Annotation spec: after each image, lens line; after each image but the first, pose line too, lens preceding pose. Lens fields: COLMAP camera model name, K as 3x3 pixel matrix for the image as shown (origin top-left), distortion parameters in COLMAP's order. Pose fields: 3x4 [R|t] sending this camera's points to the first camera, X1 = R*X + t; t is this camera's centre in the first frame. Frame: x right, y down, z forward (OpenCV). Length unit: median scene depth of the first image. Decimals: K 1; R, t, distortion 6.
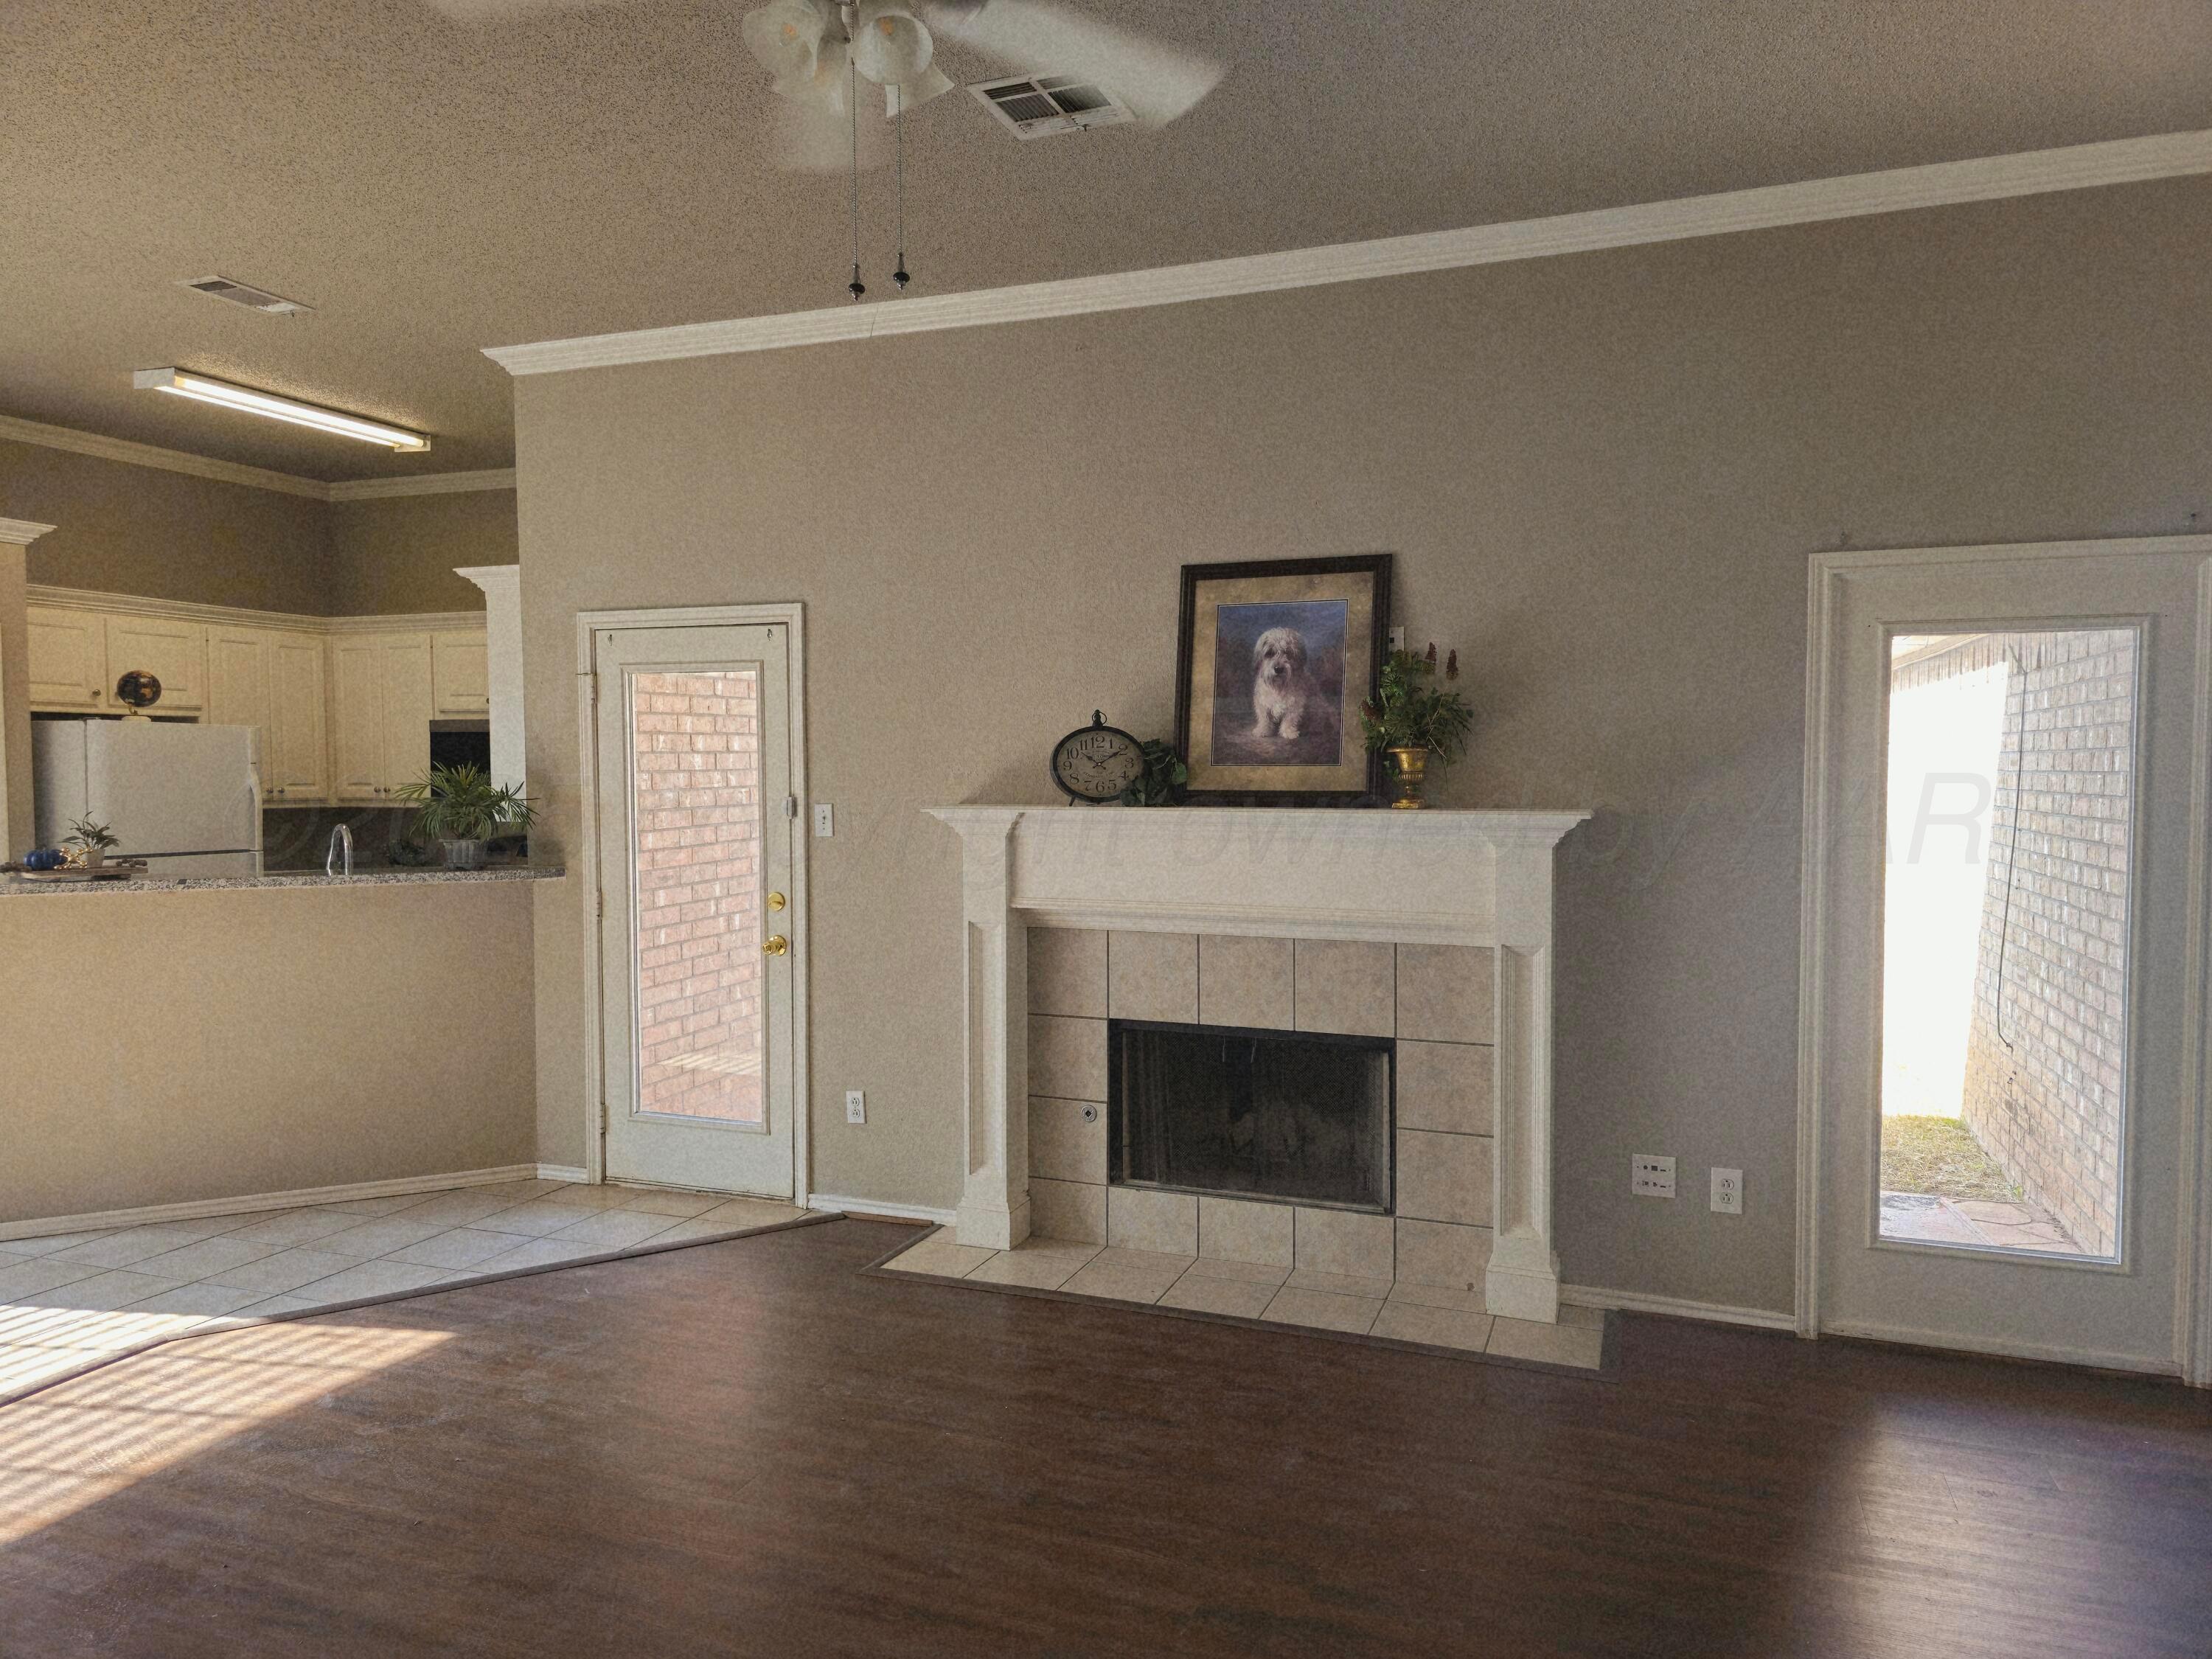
lens RADIAL K [[1495.1, 0, 1088.1], [0, 1495.1, 823.9], [0, 0, 1]] dist [0.057603, -0.050633]
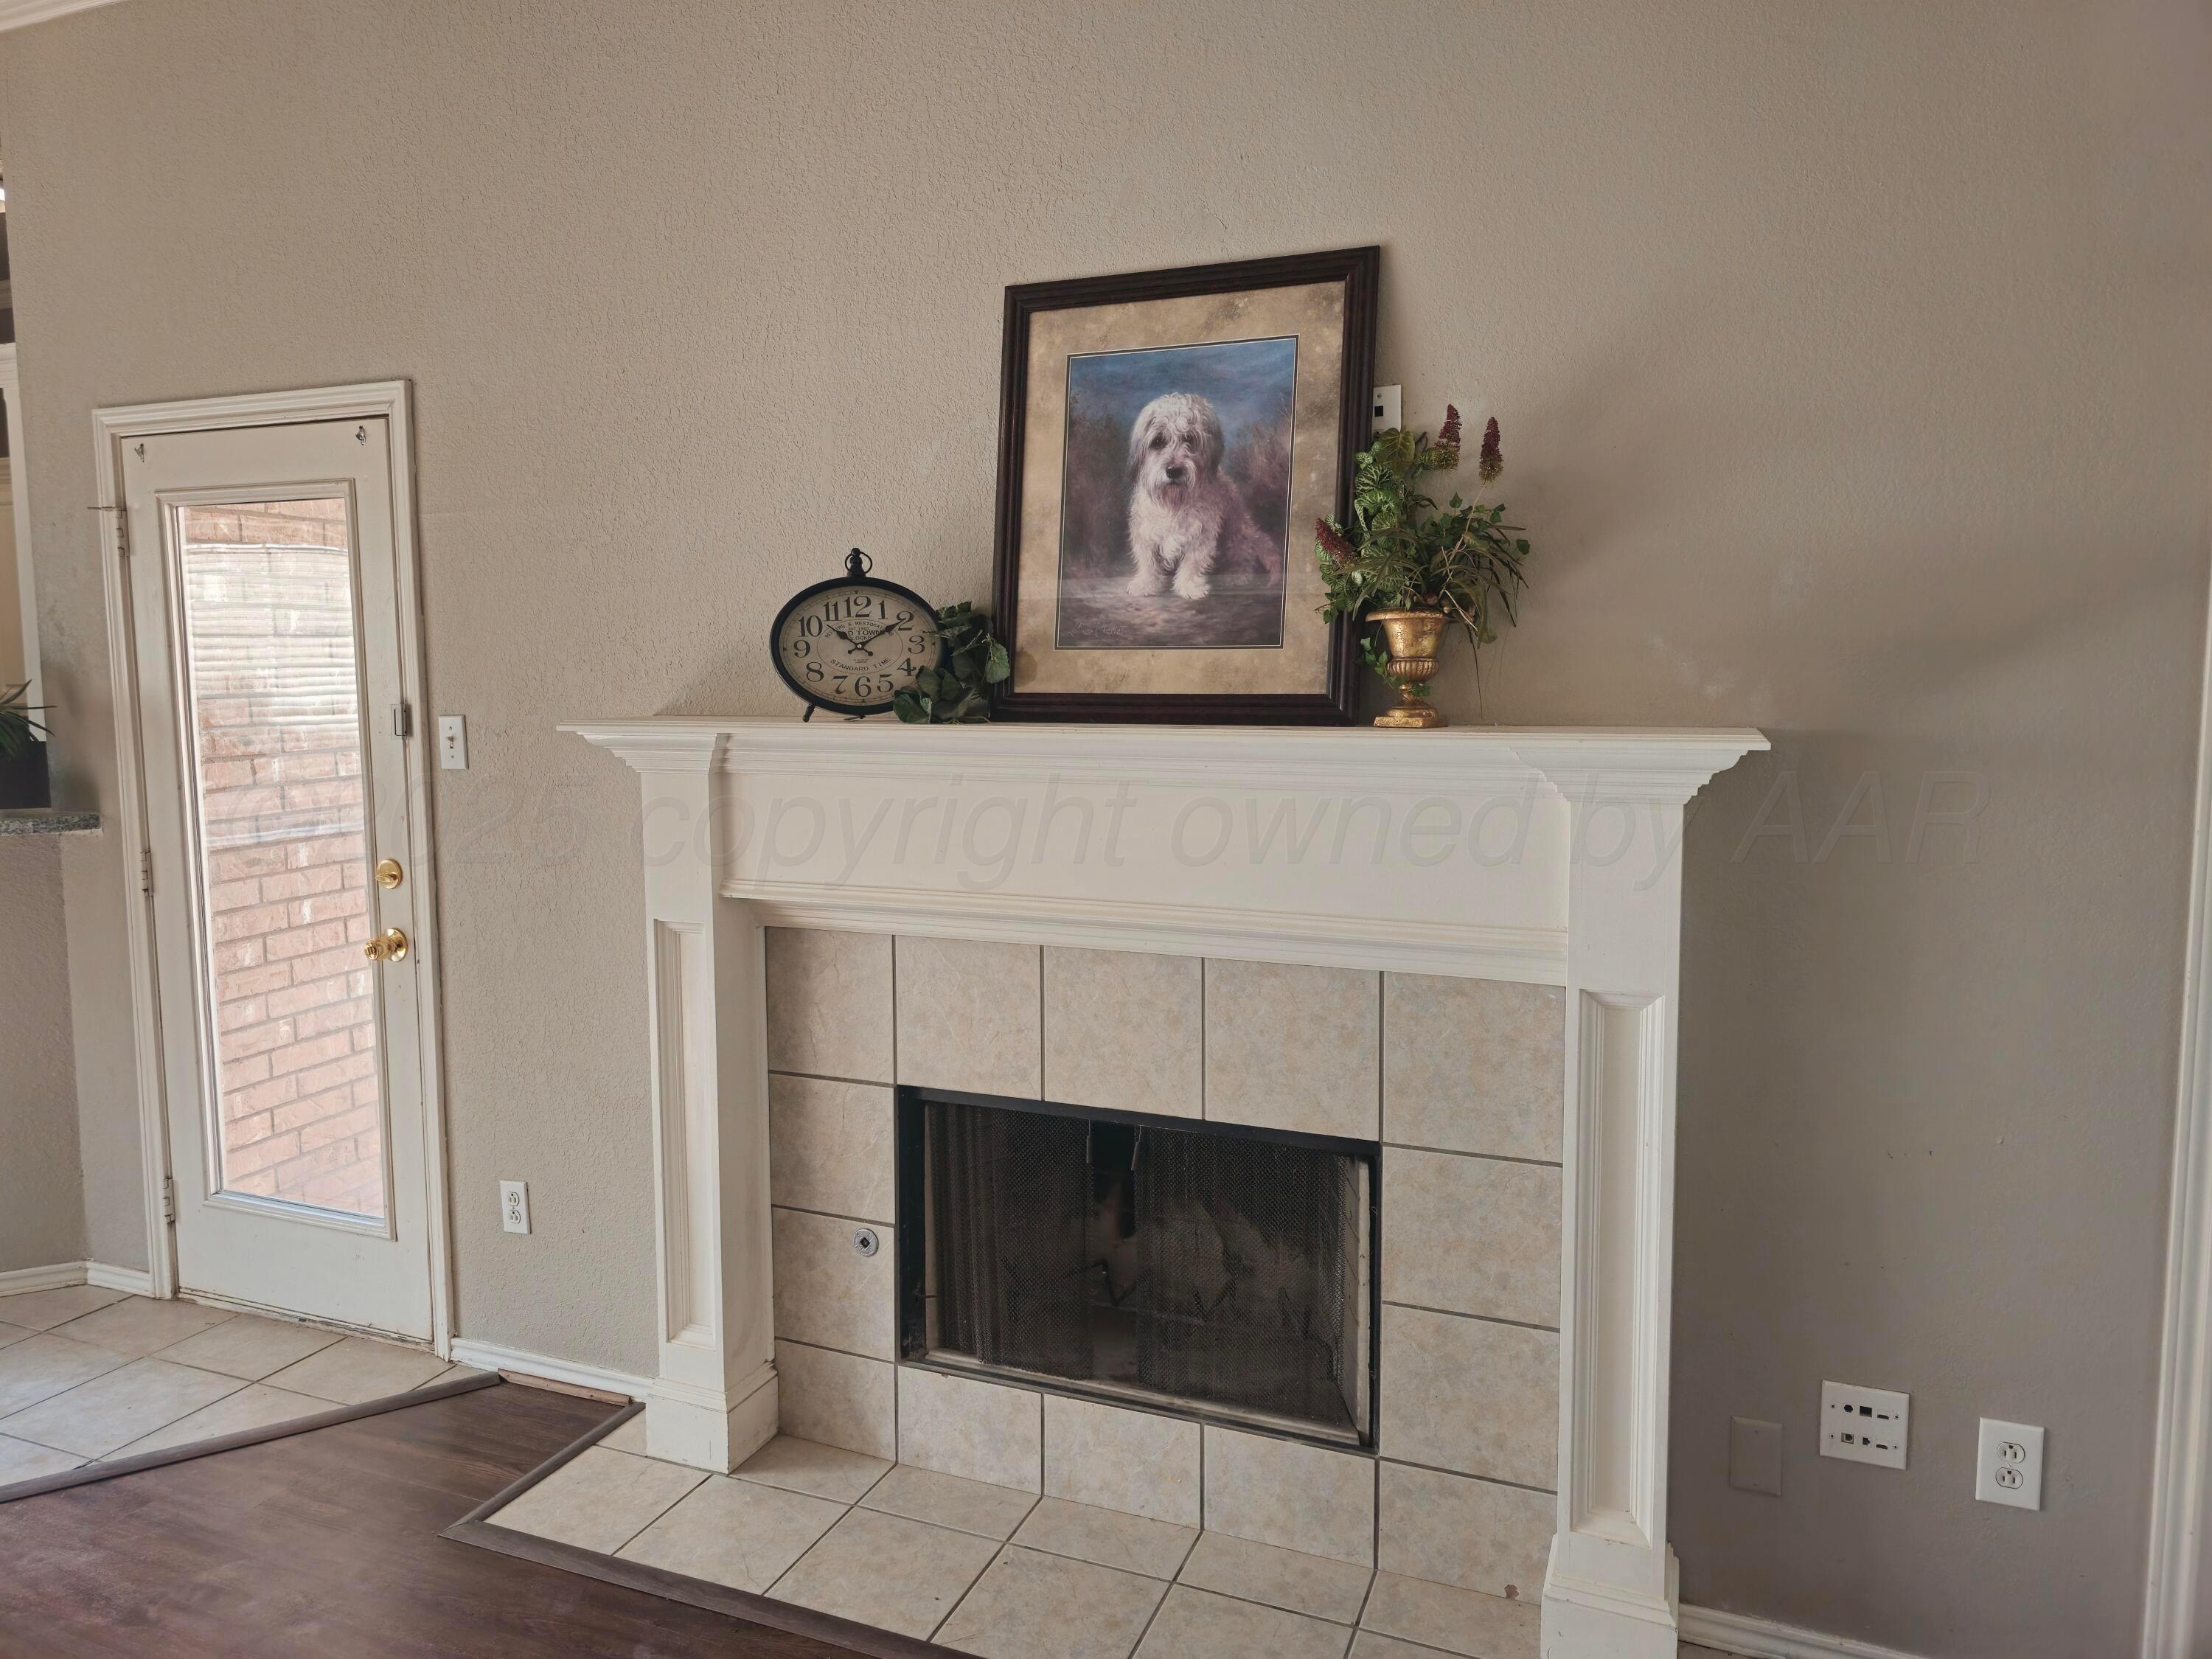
lens RADIAL K [[1482.6, 0, 1104.4], [0, 1482.6, 794.0], [0, 0, 1]] dist [0.055893, -0.059073]
pose [[0.999922, 0.000437, -0.012481, 0.104249], [0.000114, 0.999028, 0.044086, -0.008953], [0.012488, -0.044084, 0.998950, 0.432331]]
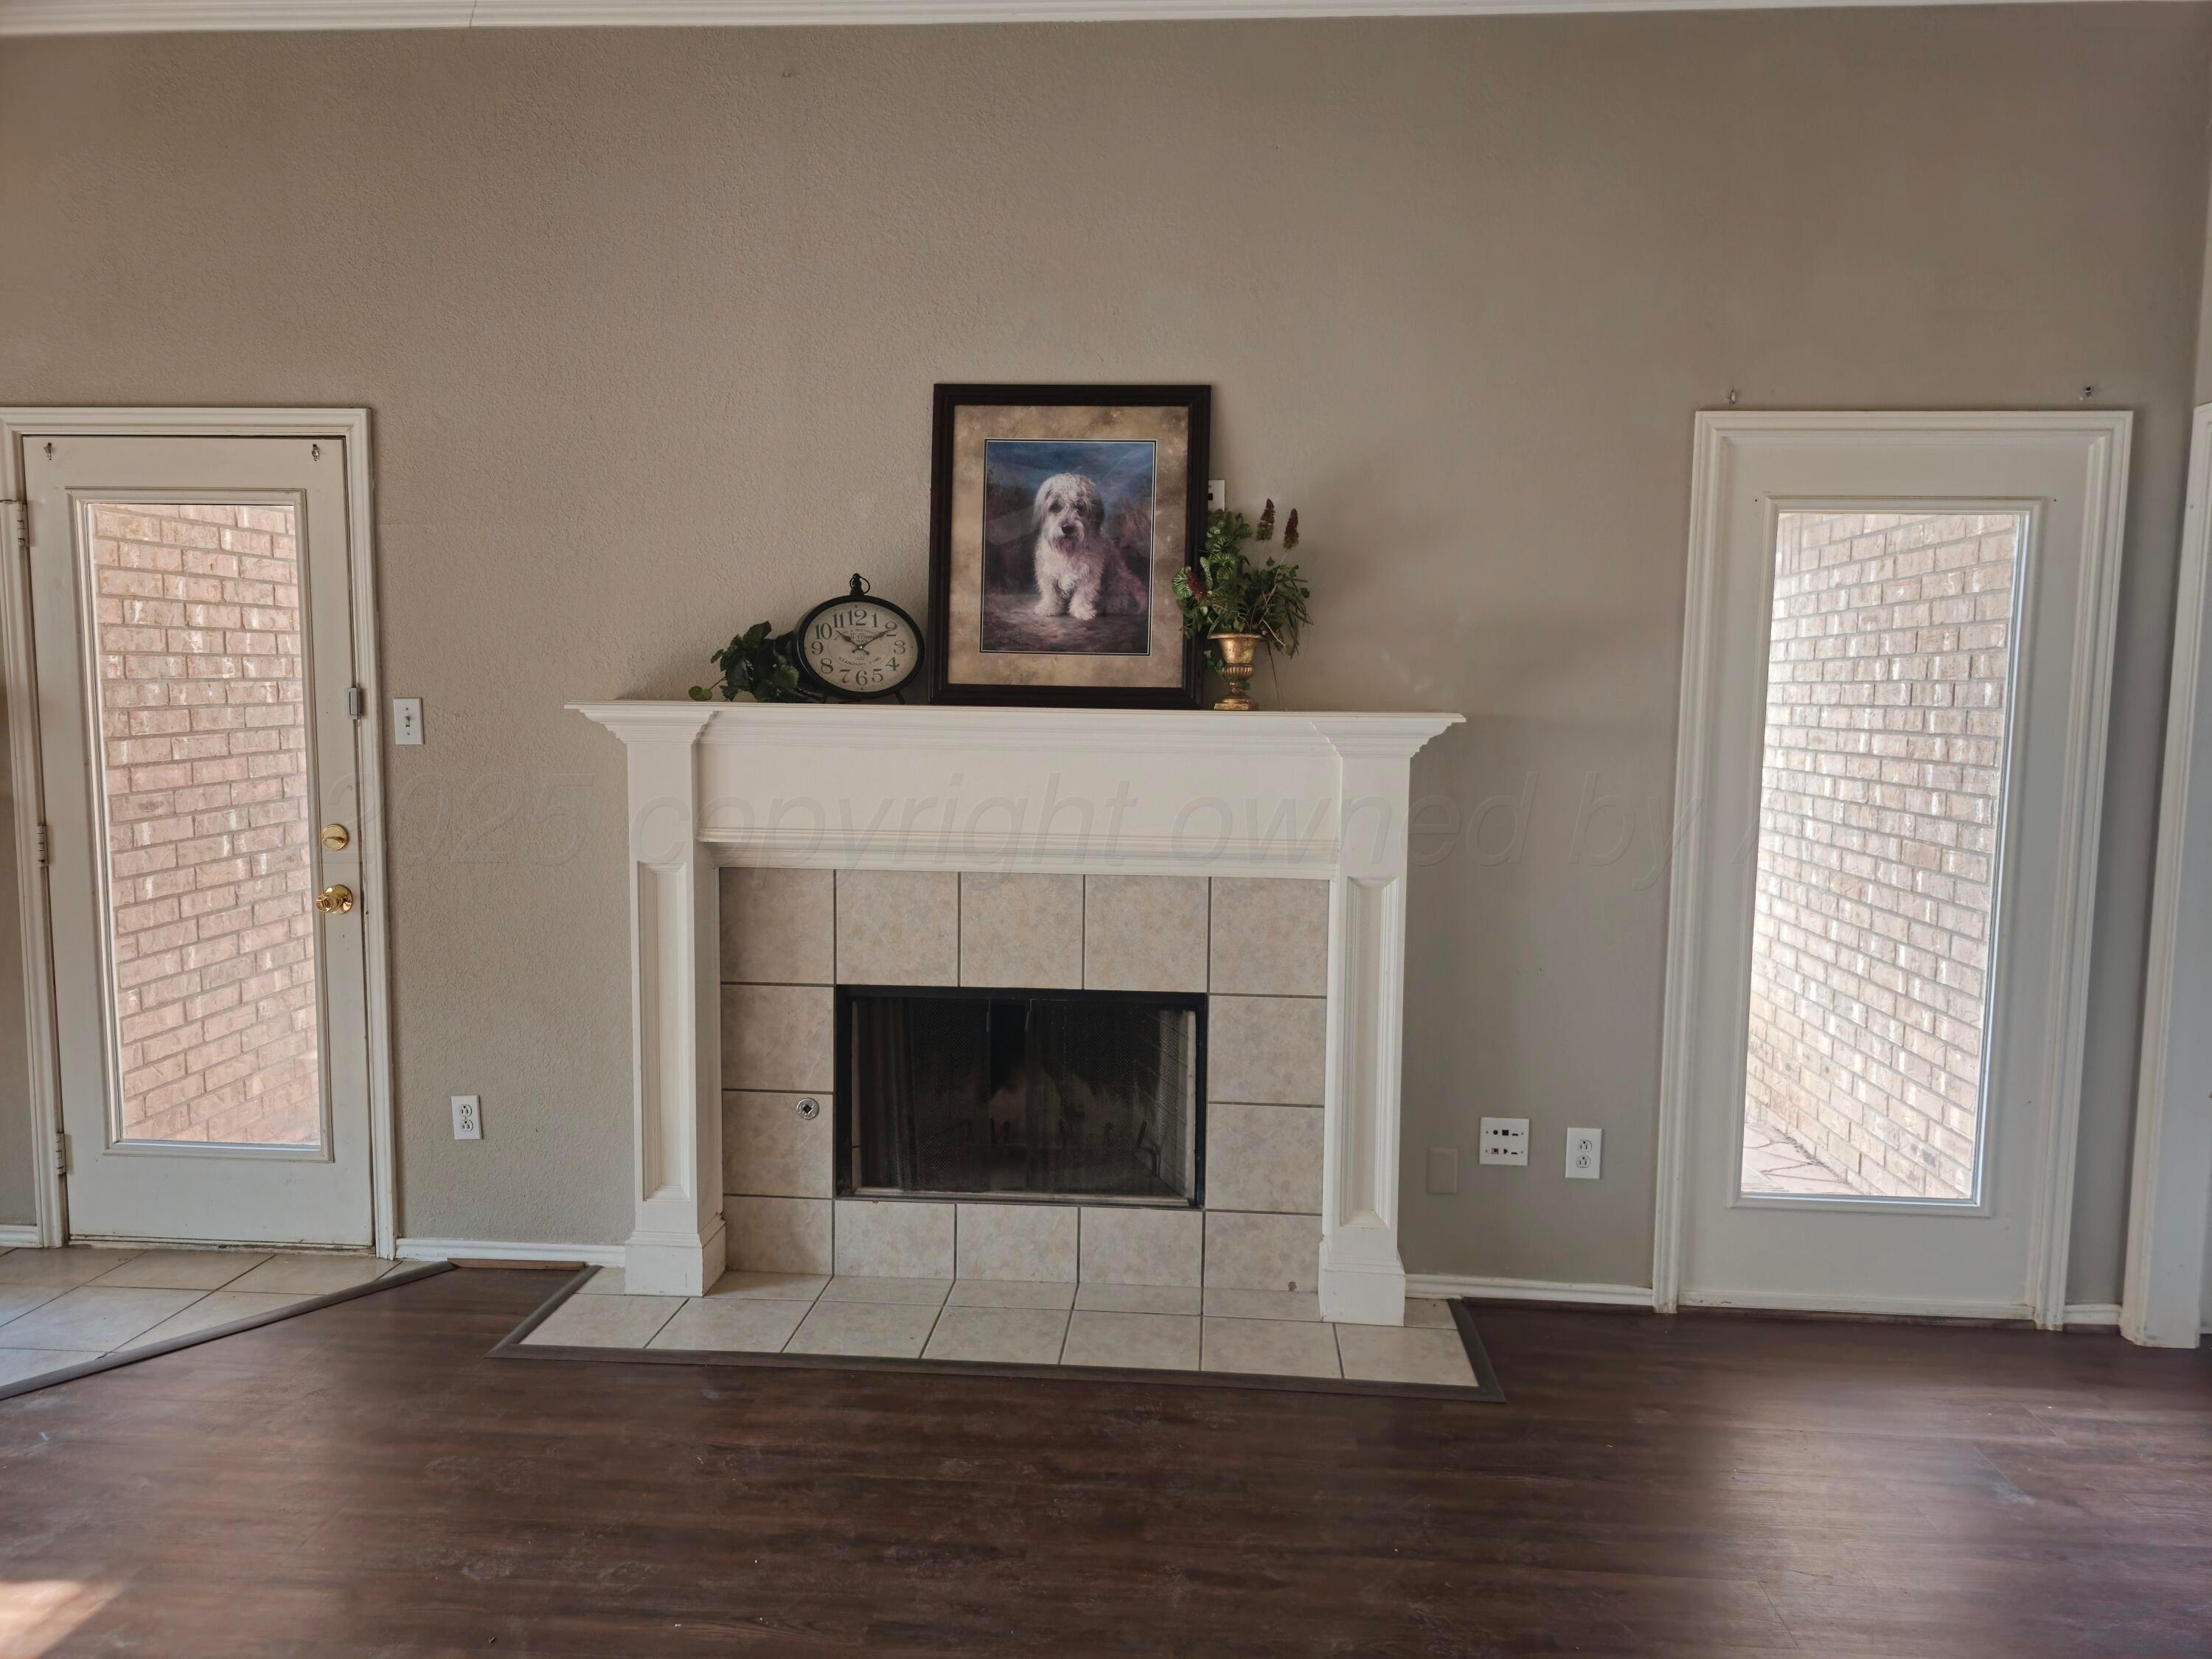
lens RADIAL K [[1492.4, 0, 1129.0], [0, 1492.4, 827.3], [0, 0, 1]] dist [0.056591, -0.060579]
pose [[0.953139, -0.013114, 0.302249, -0.074454], [-0.003022, 0.998597, 0.052858, 0.009560], [-0.302518, -0.051294, 0.951762, 0.235543]]
